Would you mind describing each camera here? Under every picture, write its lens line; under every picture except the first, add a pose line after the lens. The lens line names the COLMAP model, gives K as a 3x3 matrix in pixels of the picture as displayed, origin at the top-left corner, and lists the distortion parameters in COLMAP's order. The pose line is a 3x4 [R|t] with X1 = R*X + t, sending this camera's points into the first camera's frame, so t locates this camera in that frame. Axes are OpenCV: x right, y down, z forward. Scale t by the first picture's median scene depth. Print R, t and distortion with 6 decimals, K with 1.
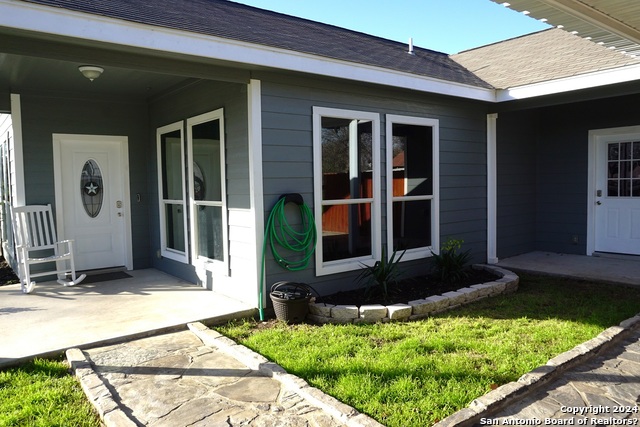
lens RADIAL K [[472.4, 0, 320.0], [0, 472.4, 213.5], [0, 0, 1]] dist [0.001380, 0.002268]
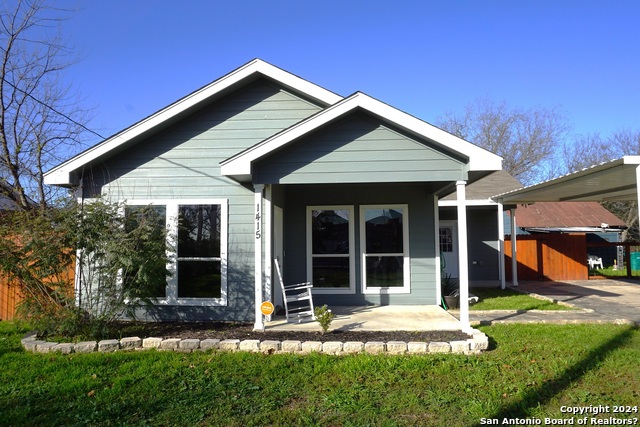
lens RADIAL K [[446.7, 0, 320.0], [0, 446.7, 213.5], [0, 0, 1]] dist [-0.038365, 0.027488]
pose [[0.665217, 0.063291, 0.743963, -1.572363], [0.043812, 0.991375, -0.123514, 0.020349], [-0.745364, 0.114758, 0.656706, 0.070836]]
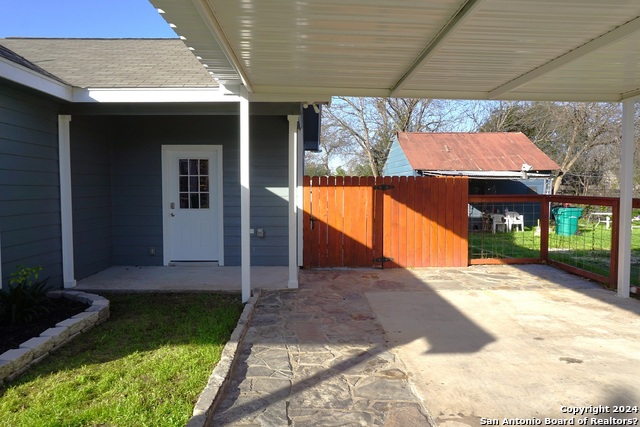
lens RADIAL K [[446.7, 0, 320.0], [0, 446.7, 213.5], [0, 0, 1]] dist [-0.038365, 0.027488]
pose [[0.600912, -0.021054, 0.799038, -0.006343], [0.035454, 0.999371, -0.000331, -0.016919], [-0.798529, 0.028528, 0.601280, 0.178723]]
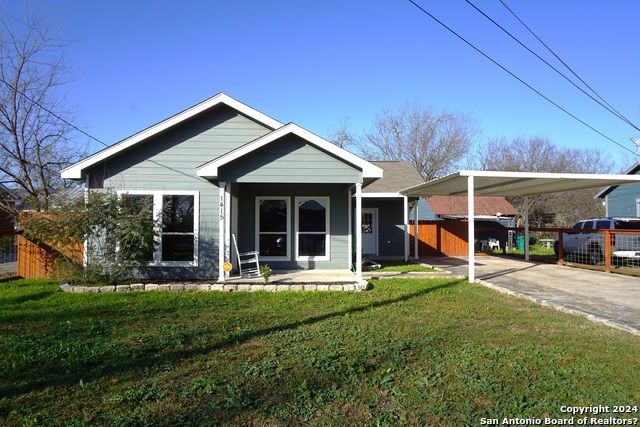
lens RADIAL K [[446.7, 0, 320.0], [0, 446.7, 213.5], [0, 0, 1]] dist [-0.038365, 0.027488]
pose [[0.576432, 0.046858, 0.815801, -2.000619], [0.039153, 0.995624, -0.084852, 0.072501], [-0.816207, 0.080853, 0.572075, -0.335770]]
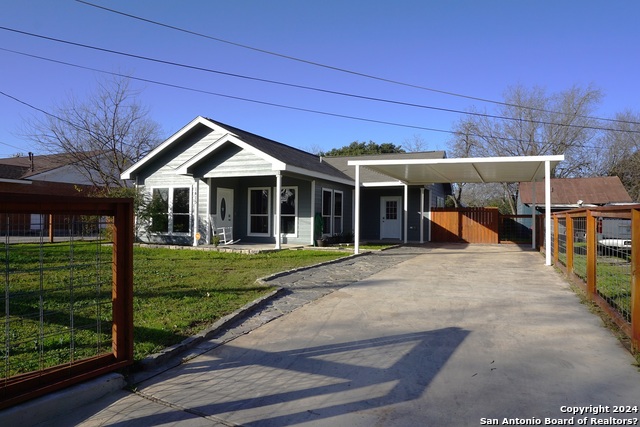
lens RADIAL K [[446.7, 0, 320.0], [0, 446.7, 213.5], [0, 0, 1]] dist [-0.038365, 0.027488]
pose [[0.883535, 0.038453, 0.466784, -1.341161], [-0.001359, 0.996830, -0.079547, 0.190016], [-0.468363, 0.069648, 0.880787, -1.602174]]
